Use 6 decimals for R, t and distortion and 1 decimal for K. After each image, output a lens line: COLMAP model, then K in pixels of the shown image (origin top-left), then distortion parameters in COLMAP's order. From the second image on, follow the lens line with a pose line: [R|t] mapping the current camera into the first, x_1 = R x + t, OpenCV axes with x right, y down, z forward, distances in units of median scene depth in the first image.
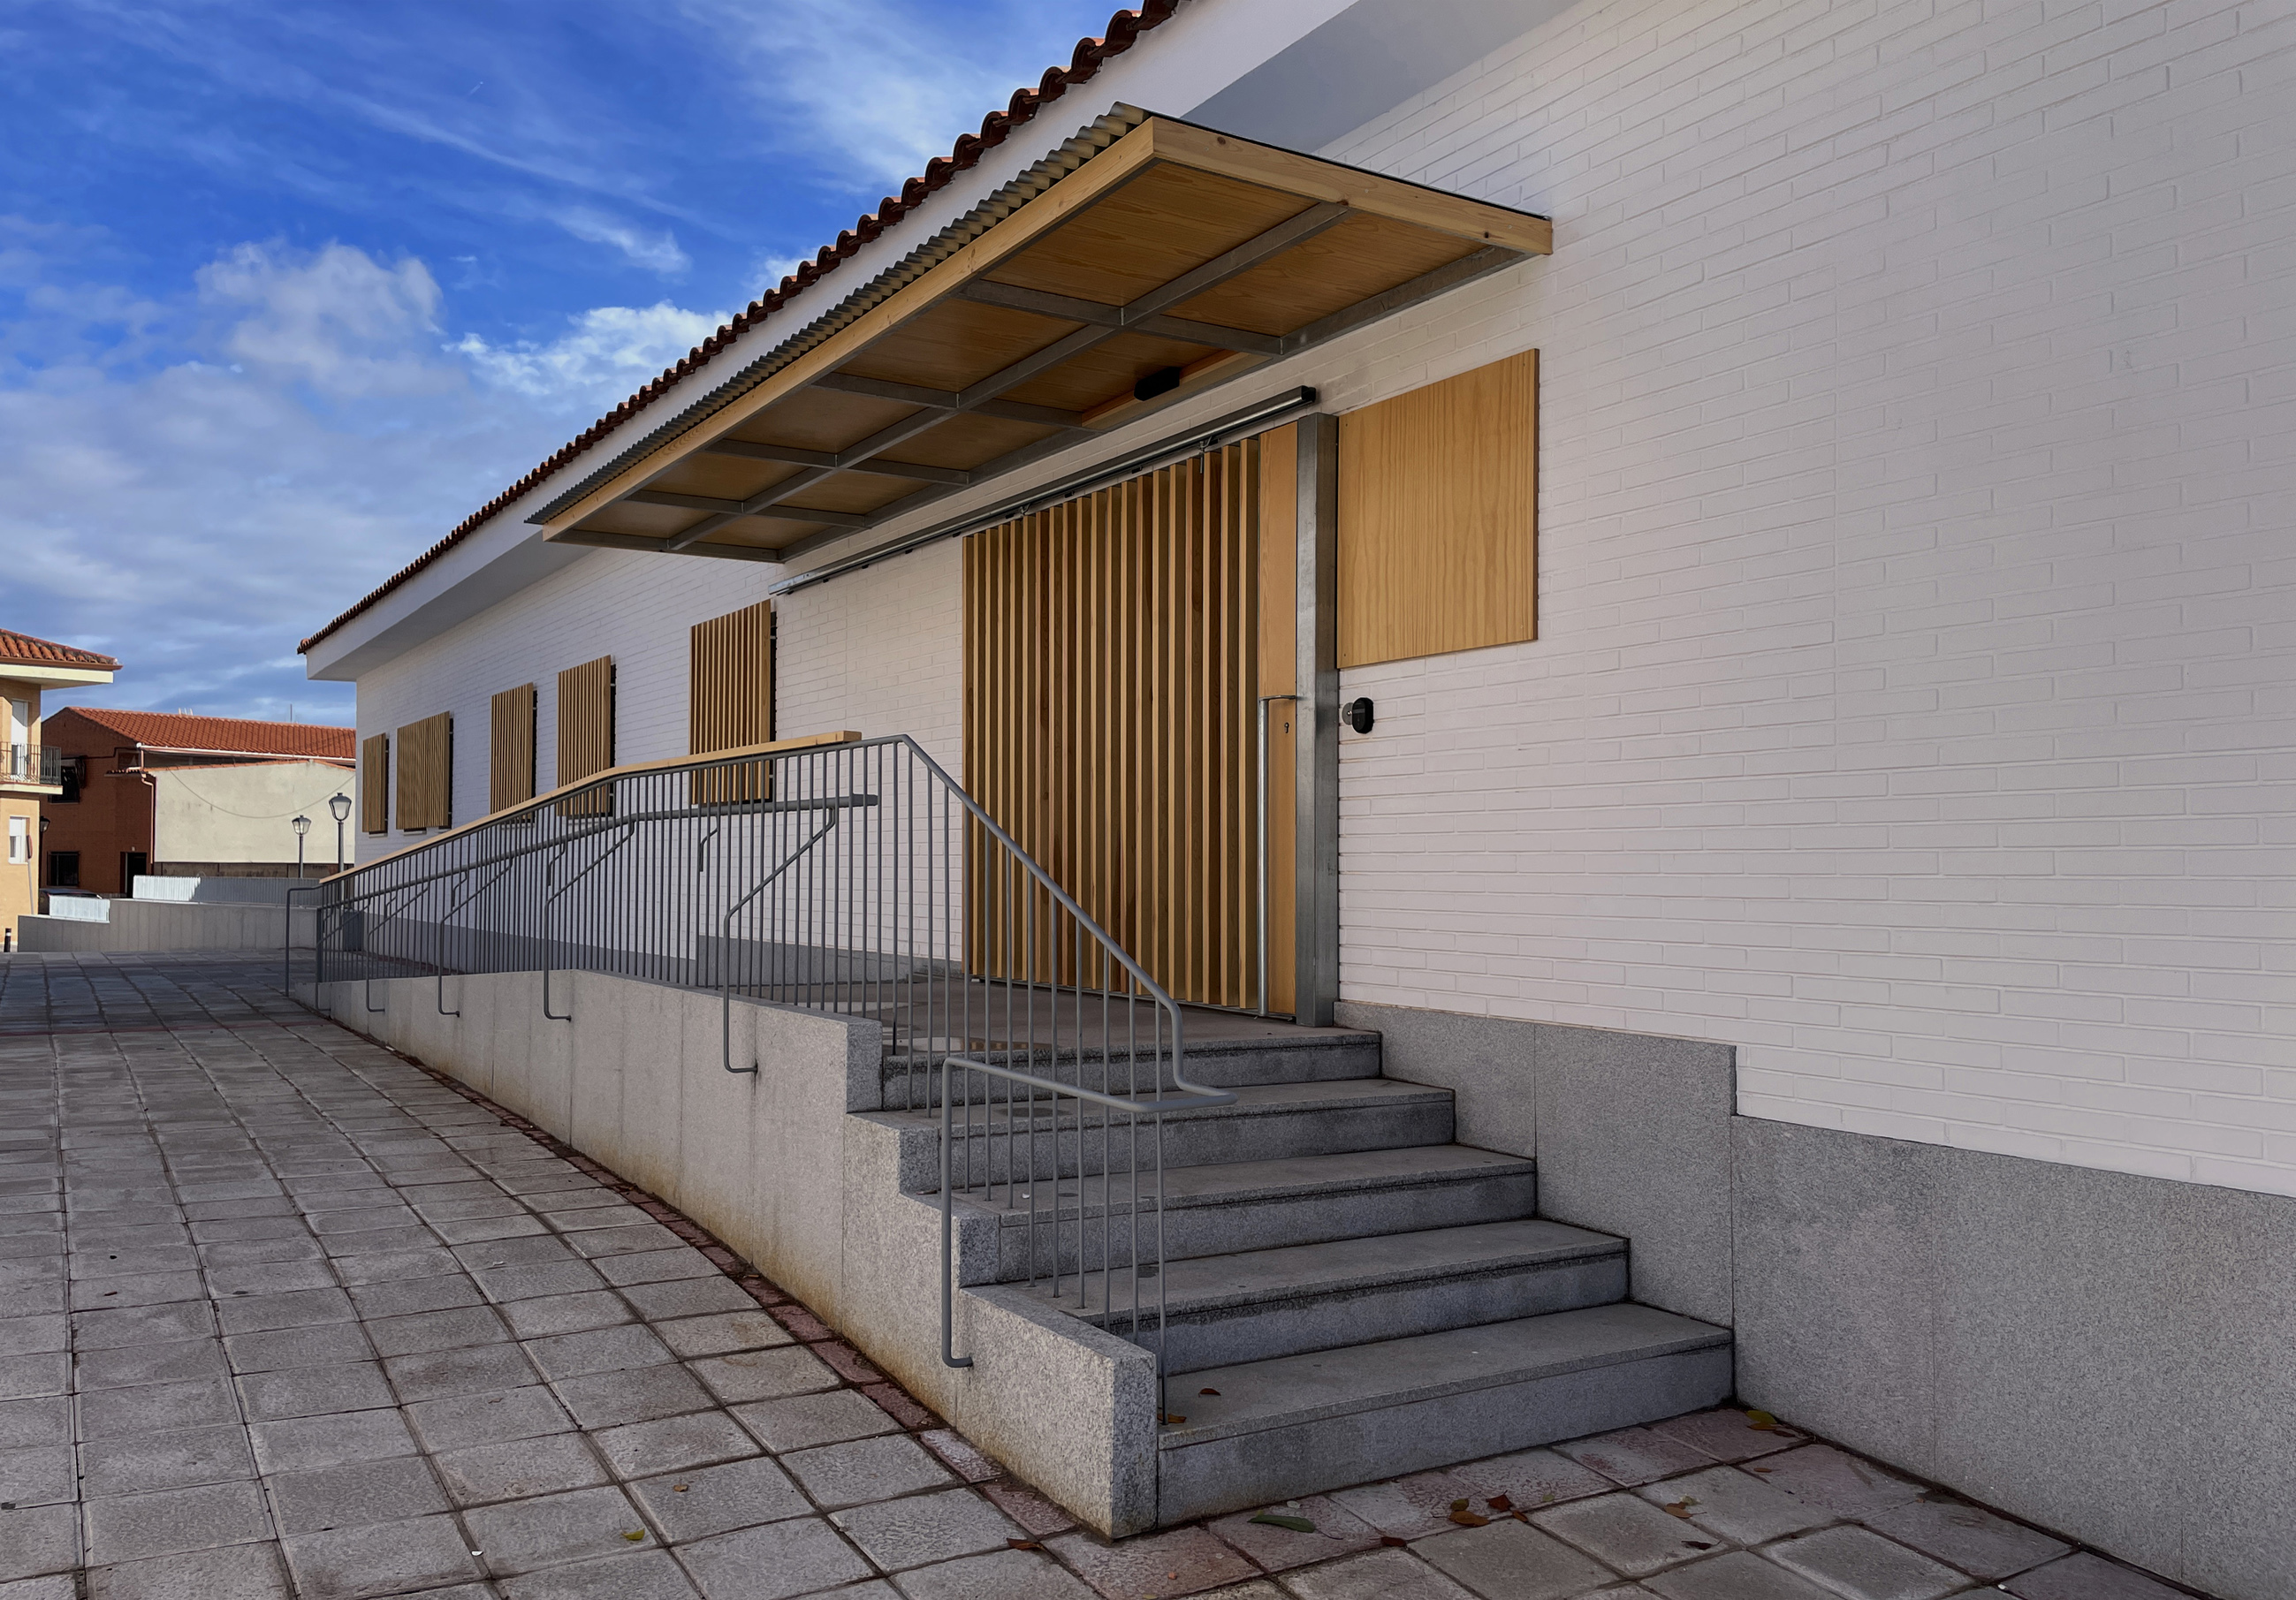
lens RADIAL K [[1743.8, 0, 1153.3], [0, 1743.8, 792.0], [0, 0, 1]] dist [0.038847, 0.008558]
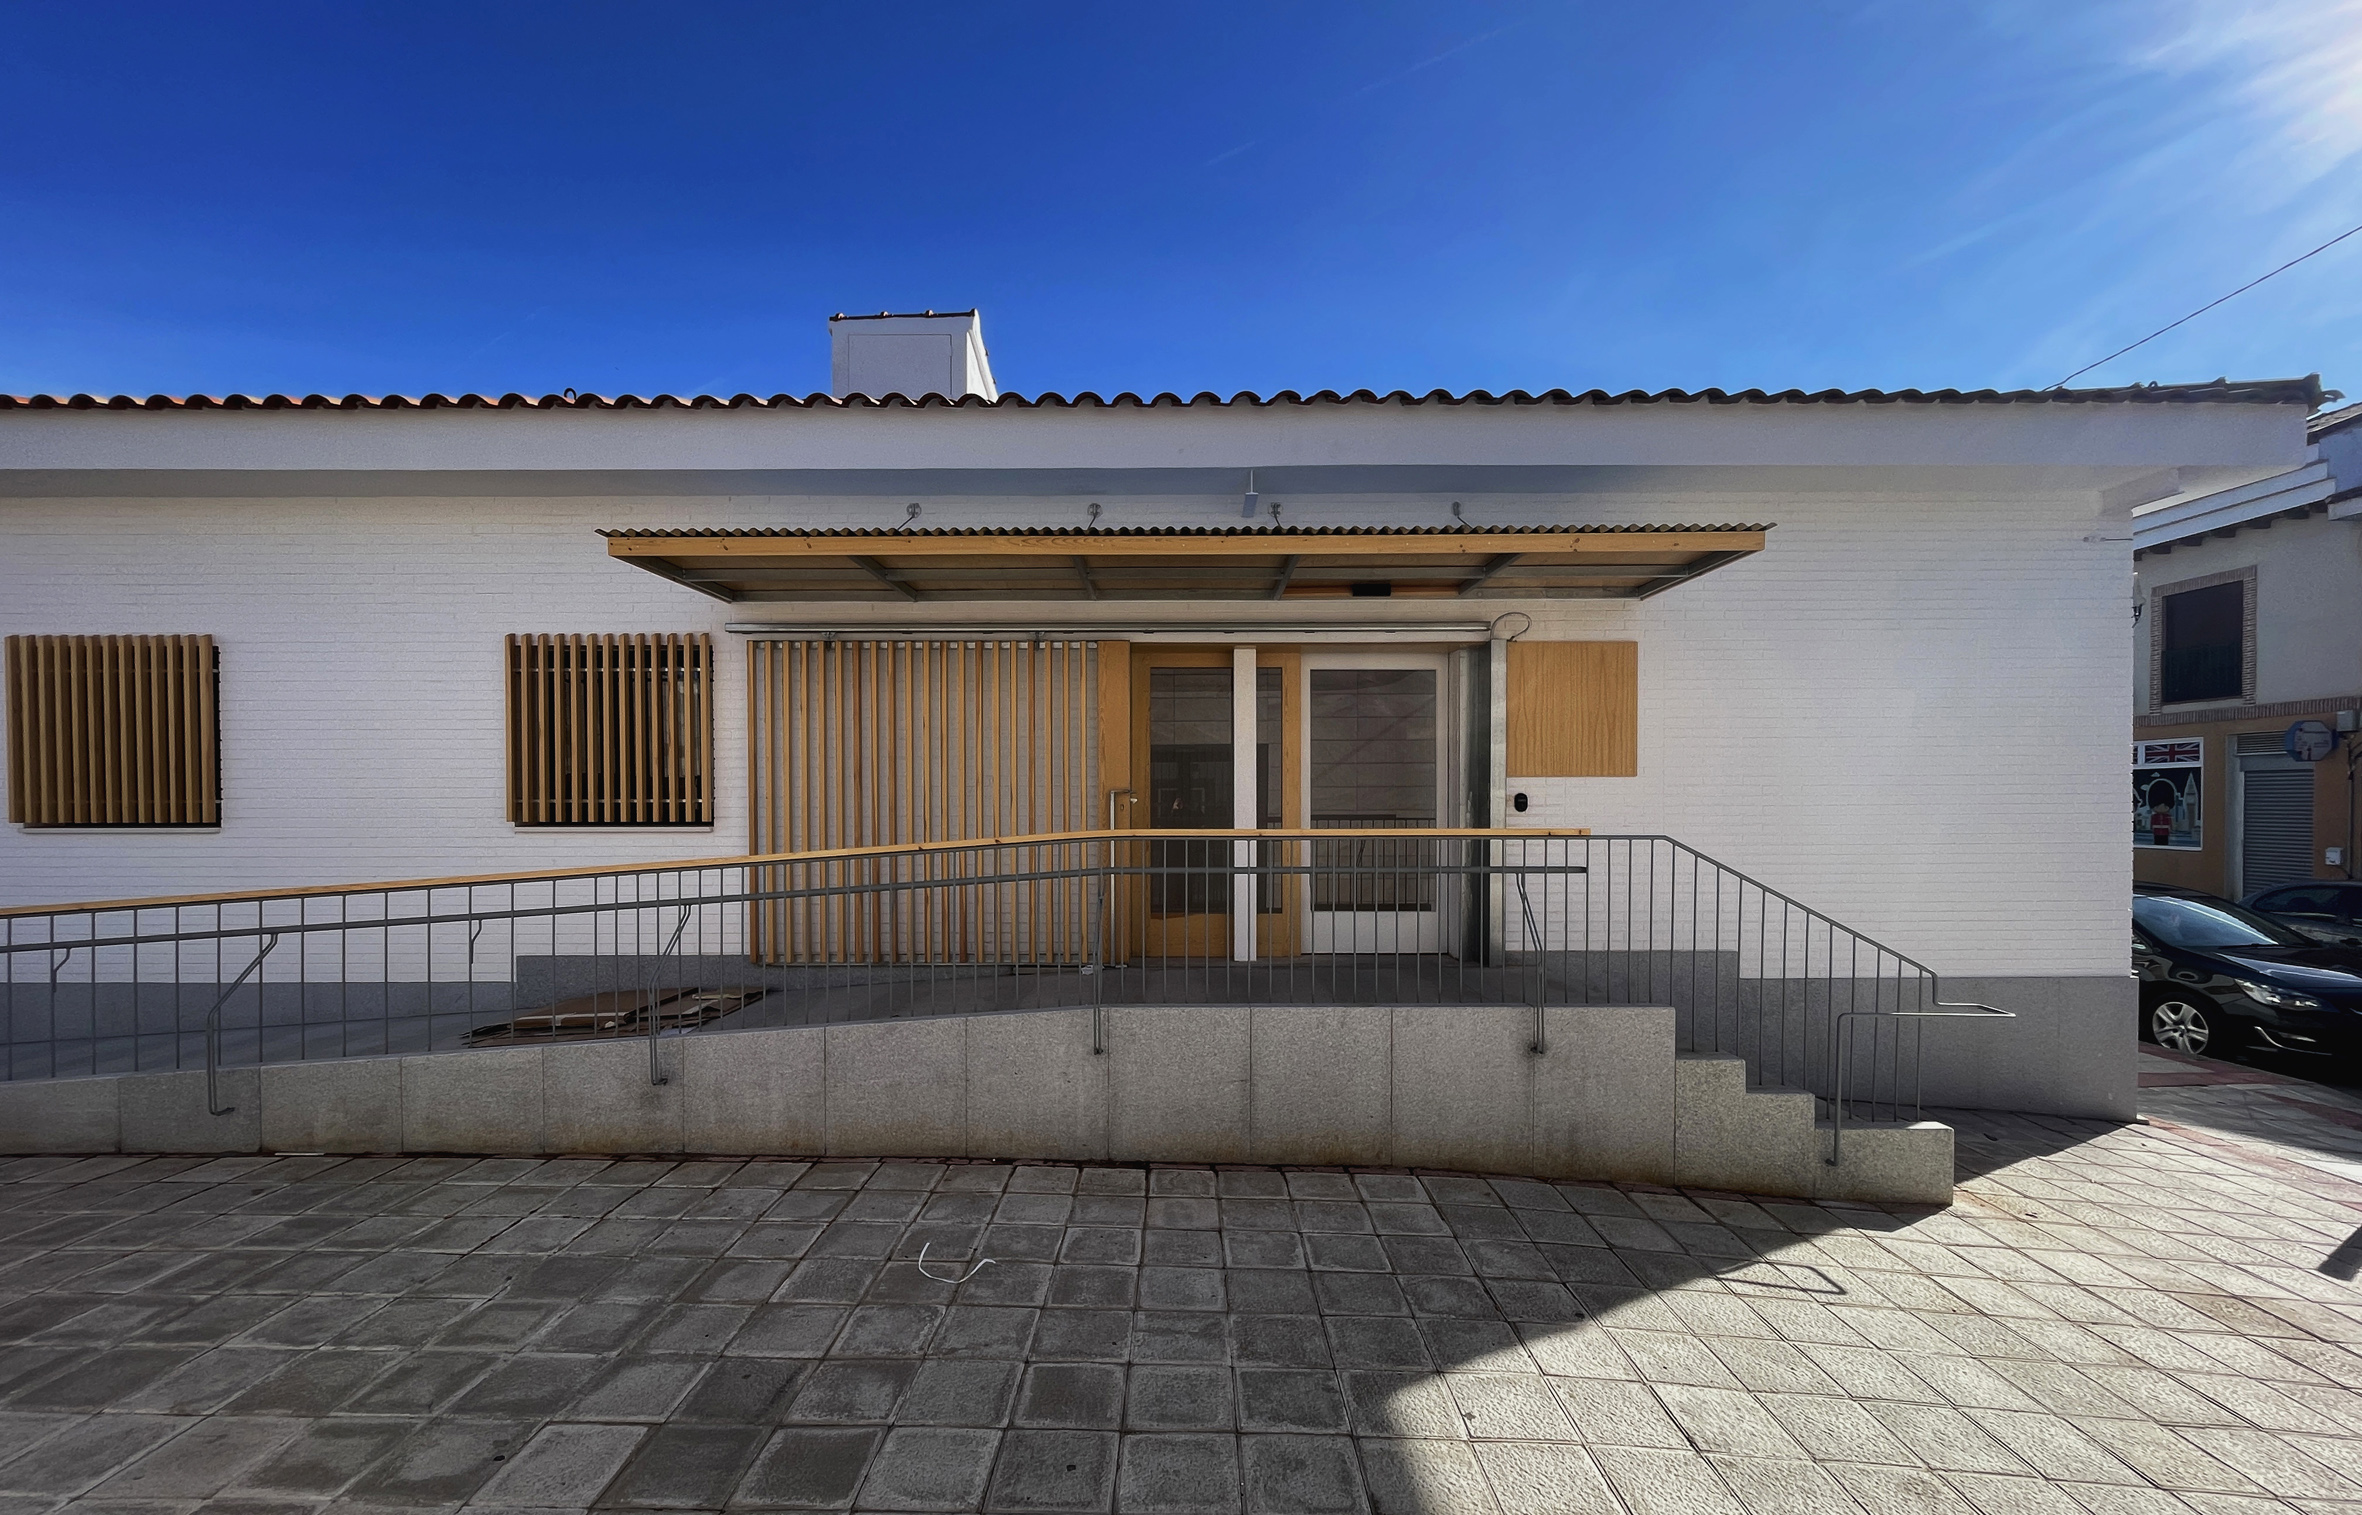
lens RADIAL K [[1099.9, 0, 1055.2], [0, 1099.9, 792.8], [0, 0, 1]] dist [-0.001685, 0.001006]
pose [[0.530065, -0.011334, 0.847882, -1.266352], [-0.031399, 0.998963, 0.032982, -0.084256], [-0.847376, -0.044105, 0.529159, 0.852368]]
